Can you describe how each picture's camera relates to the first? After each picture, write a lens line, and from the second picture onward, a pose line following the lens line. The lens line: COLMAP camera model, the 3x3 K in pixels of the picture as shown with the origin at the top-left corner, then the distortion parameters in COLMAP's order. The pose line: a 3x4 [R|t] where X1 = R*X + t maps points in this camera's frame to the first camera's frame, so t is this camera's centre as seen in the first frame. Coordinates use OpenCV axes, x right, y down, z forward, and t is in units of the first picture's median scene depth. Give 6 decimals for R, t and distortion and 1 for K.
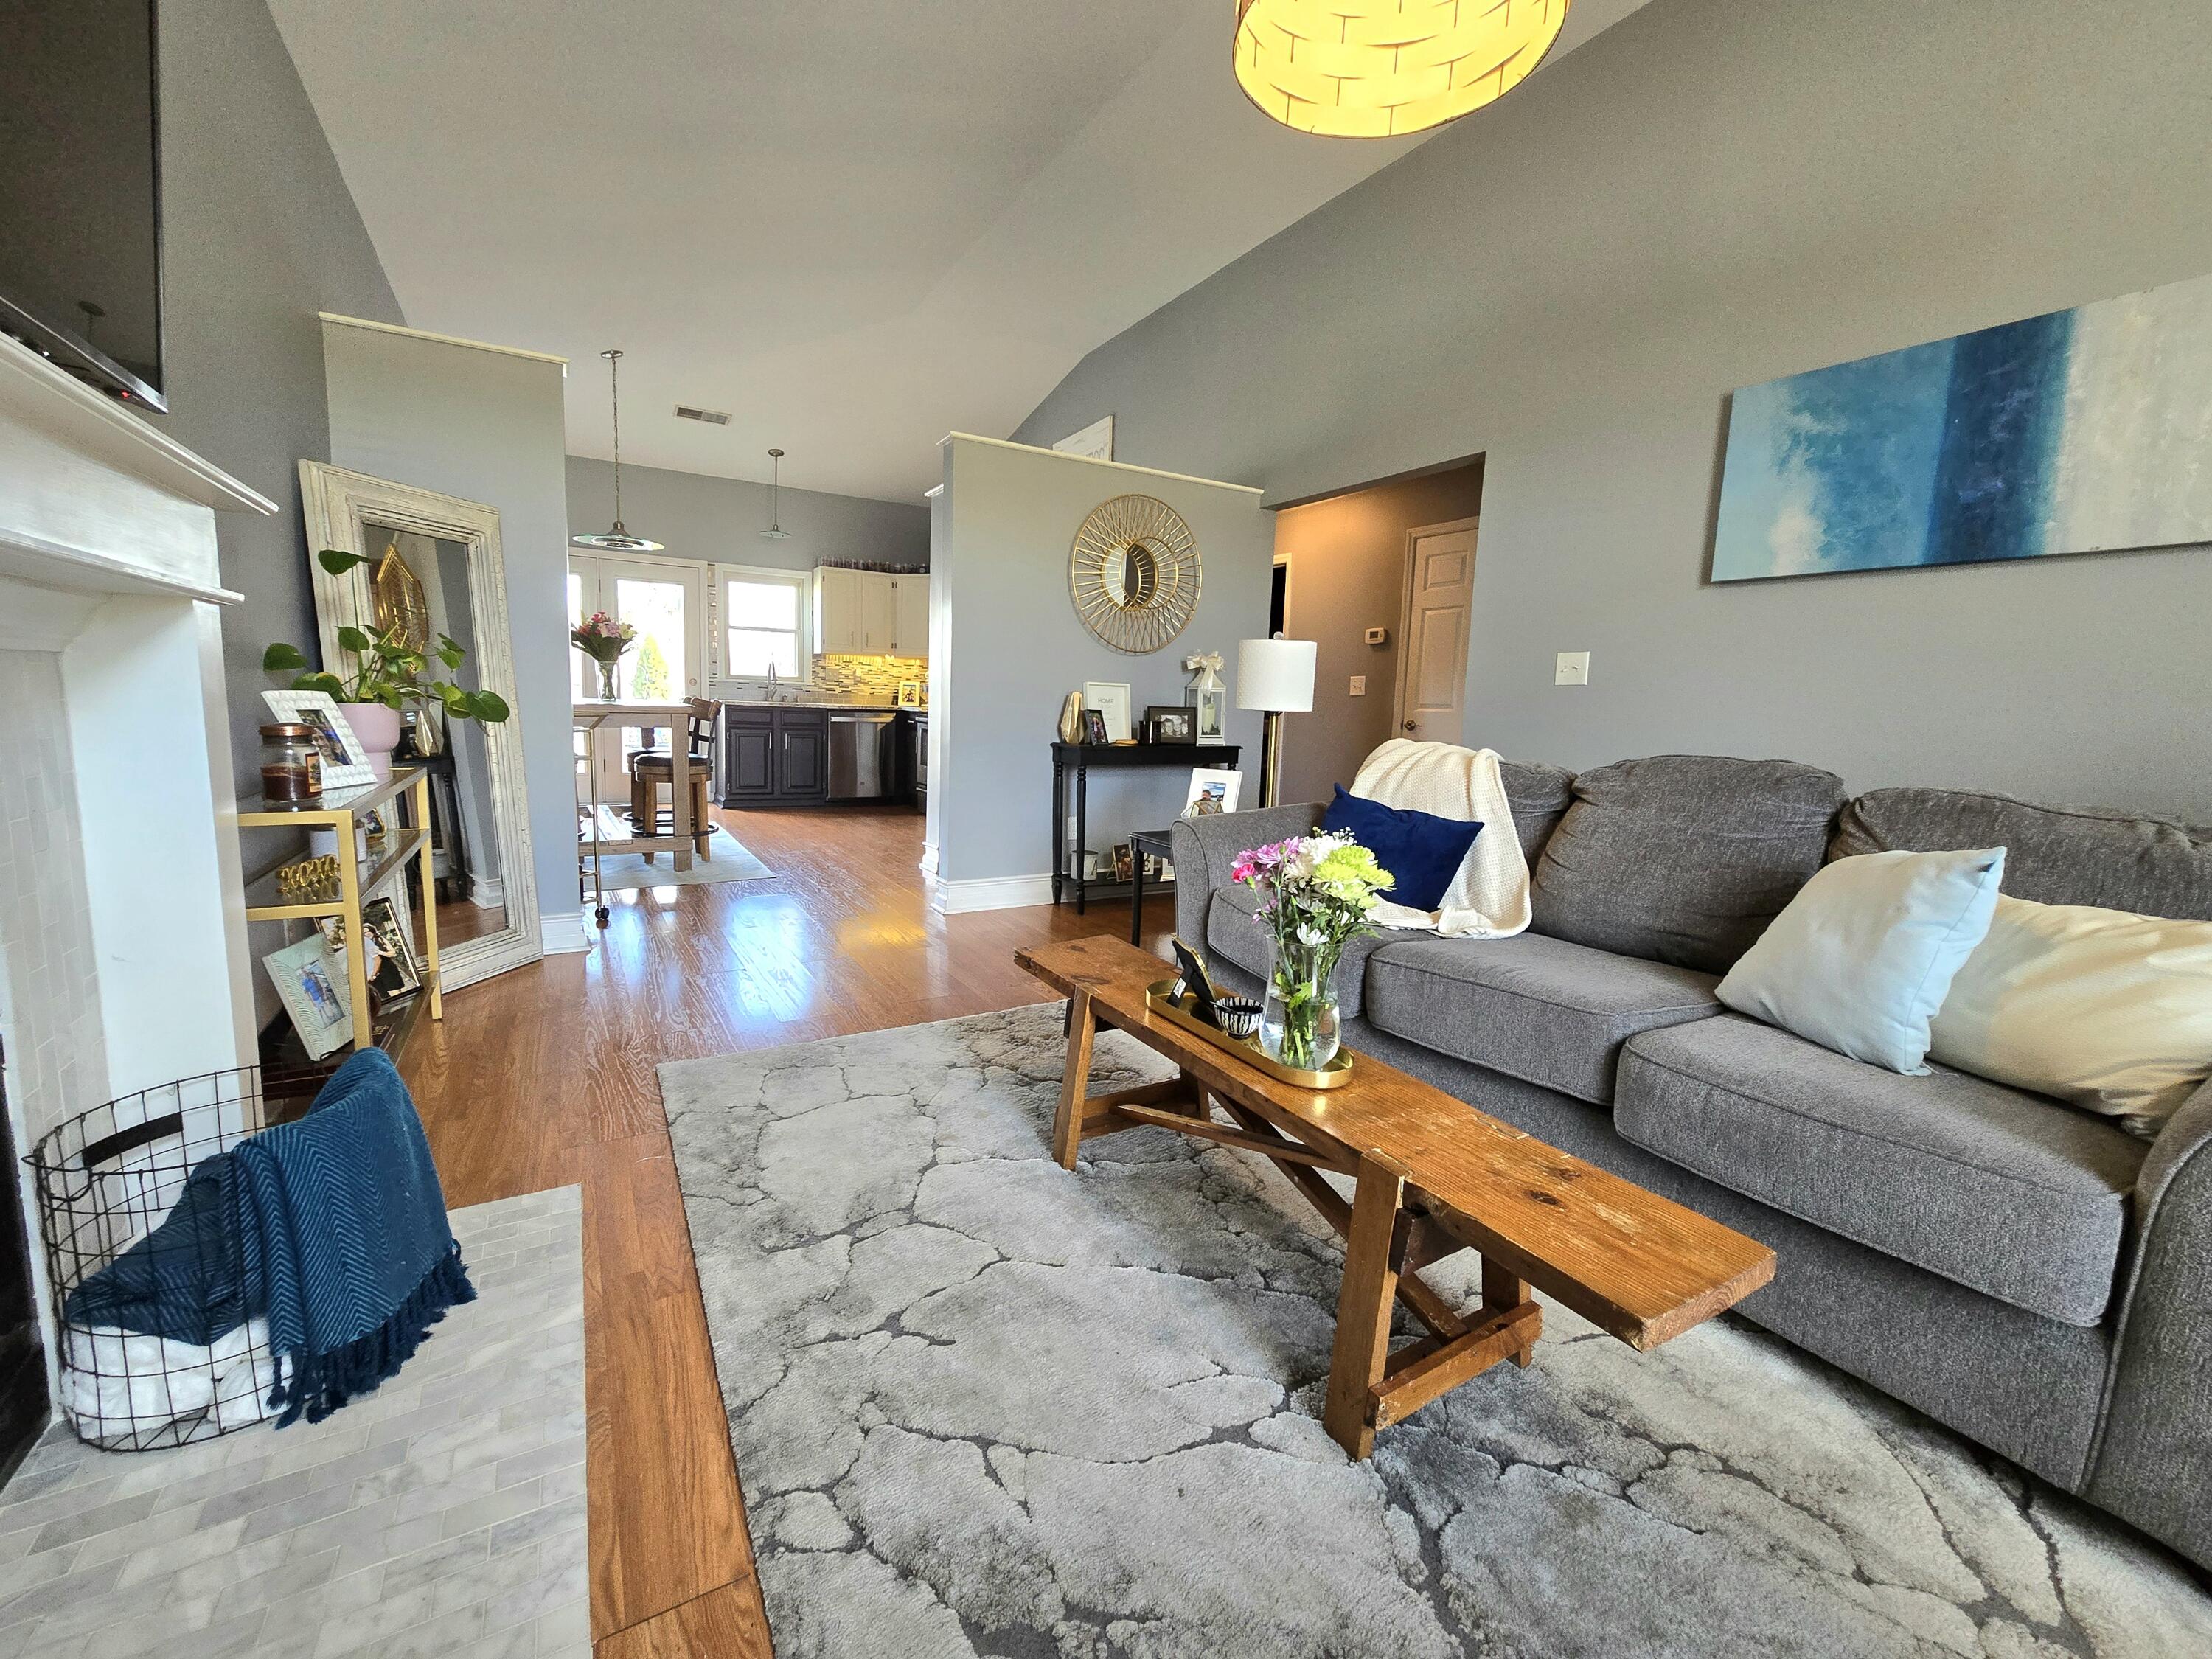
lens RADIAL K [[936.5, 0, 1113.9], [0, 936.5, 819.4], [0, 0, 1]] dist [-0.002063, -0.001280]
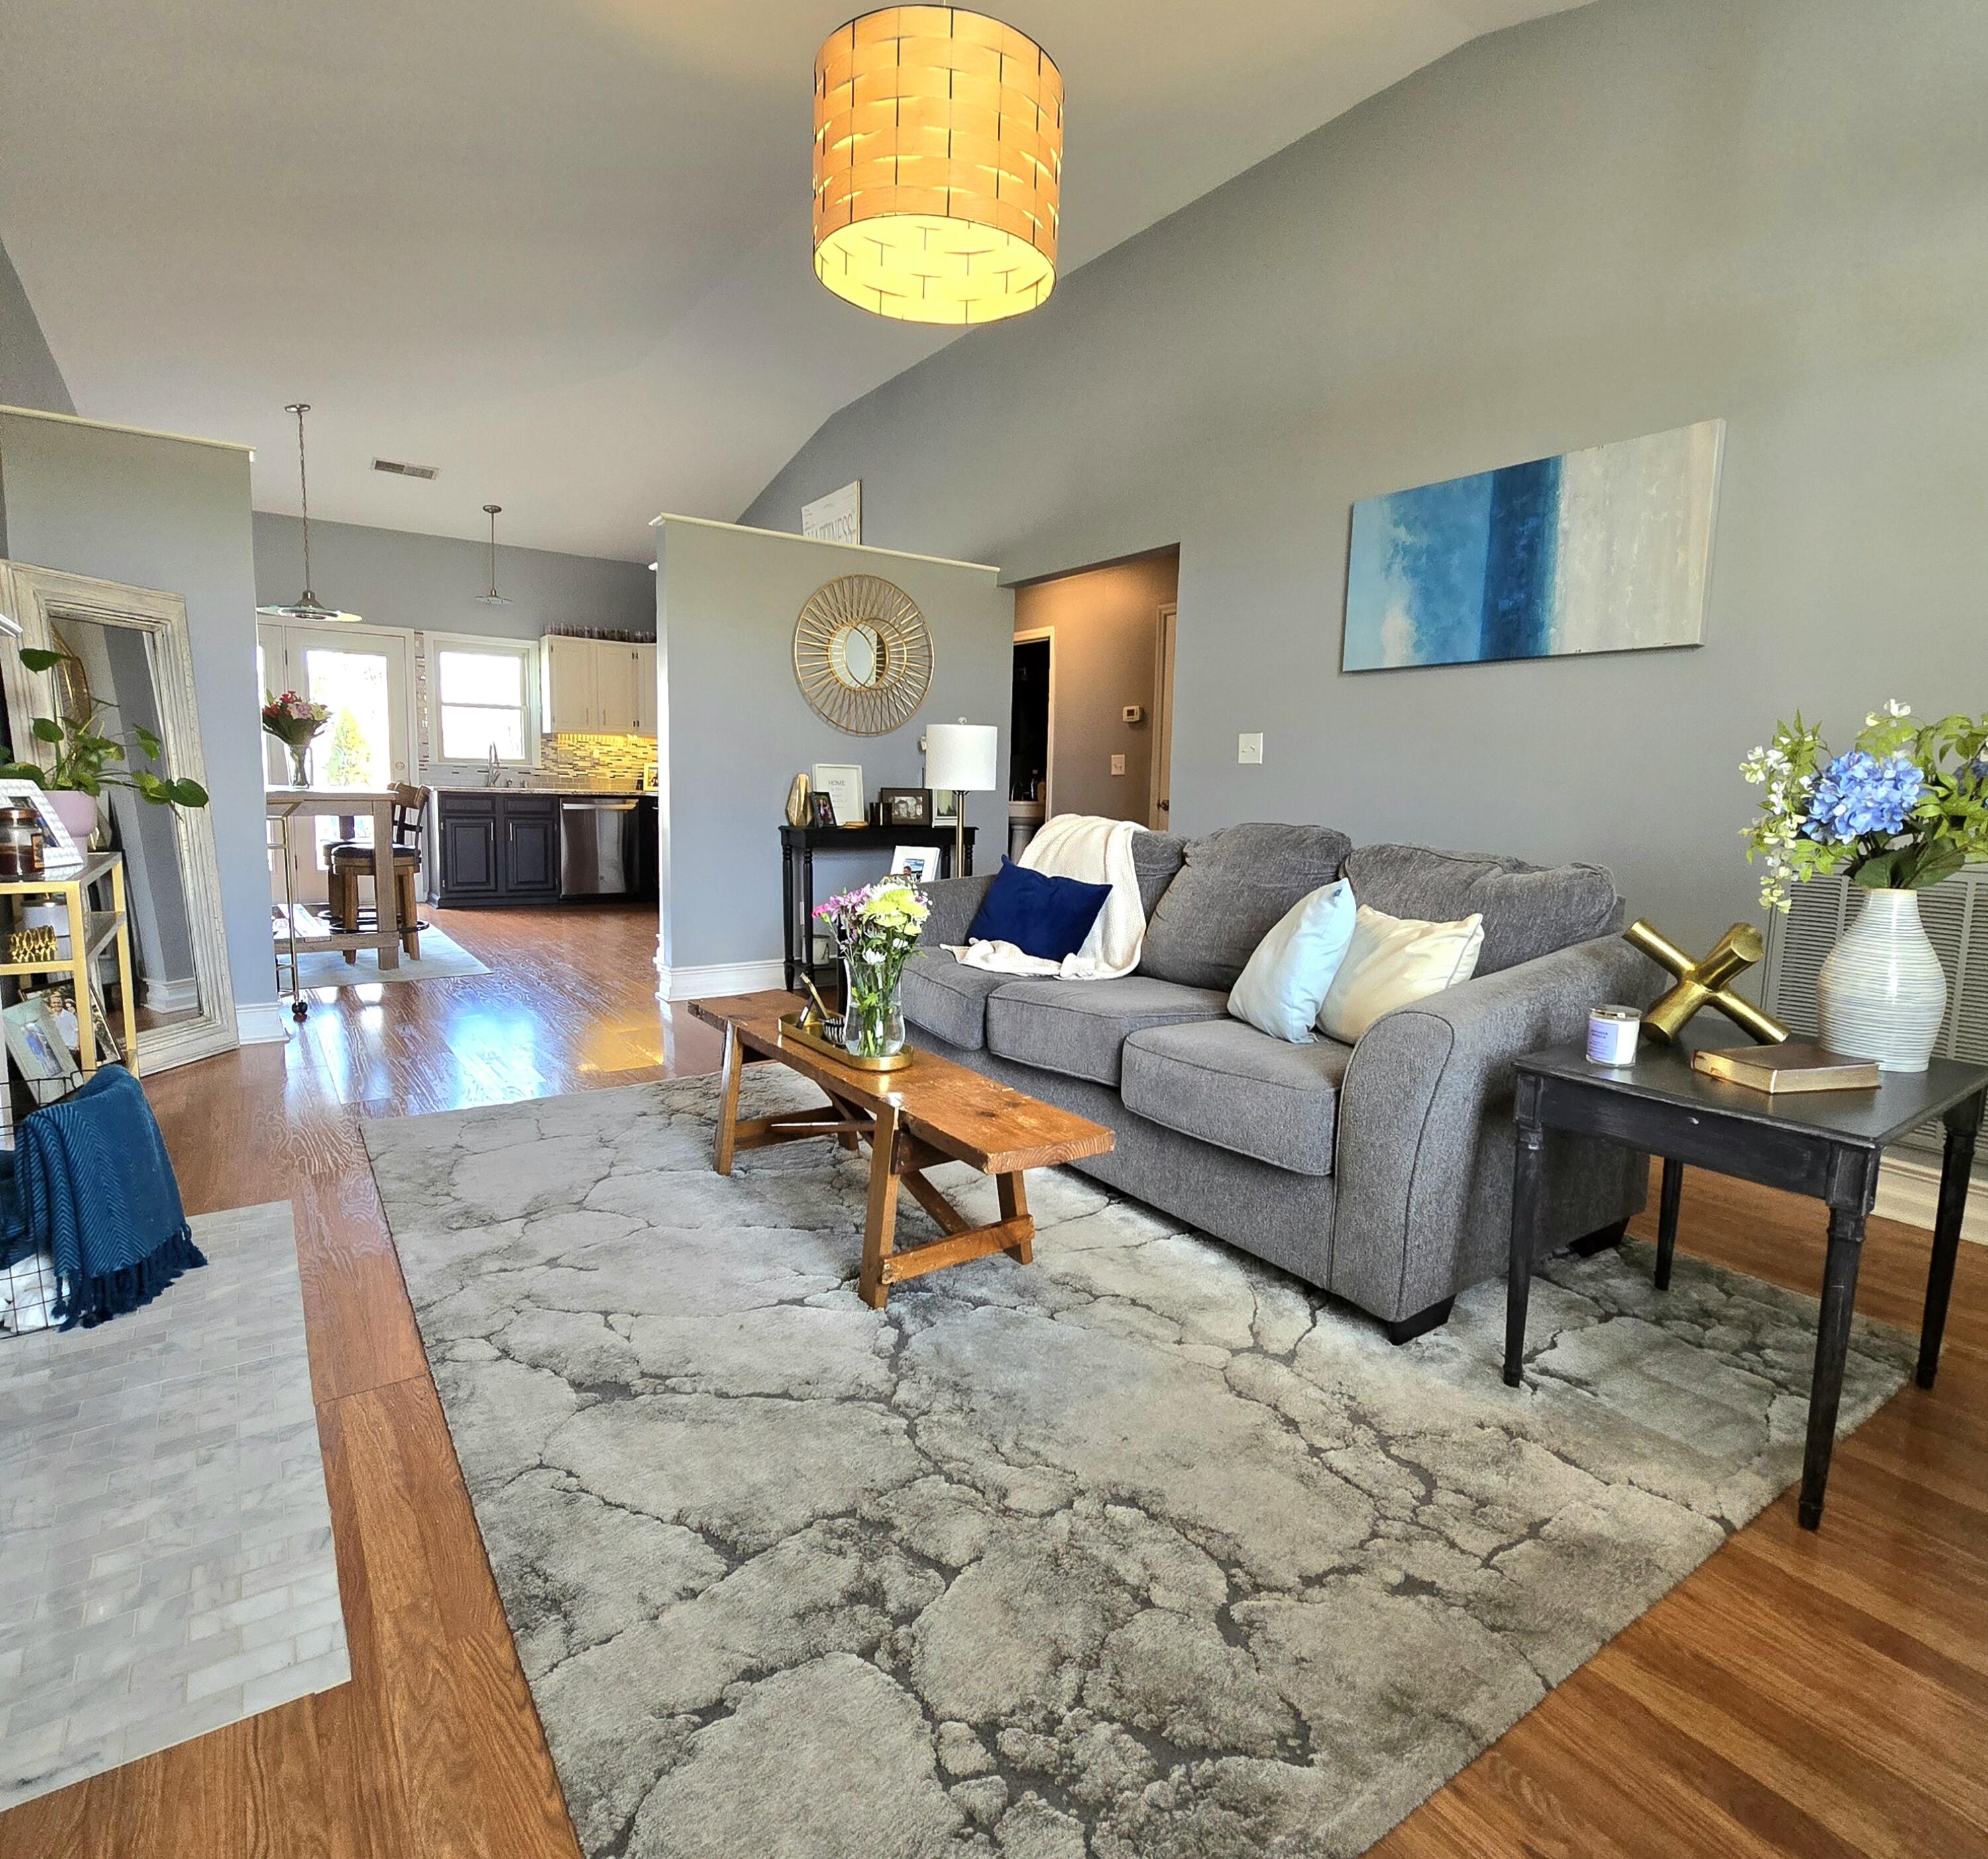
lens RADIAL K [[1153.0, 0, 1069.2], [0, 1153.0, 924.6], [0, 0, 1]] dist [-0.000788, -0.003354]
pose [[0.995220, -0.020582, 0.095463, 0.212505], [0.020968, 0.999776, -0.003039, 0.057022], [-0.095379, 0.005026, 0.995428, -0.419025]]
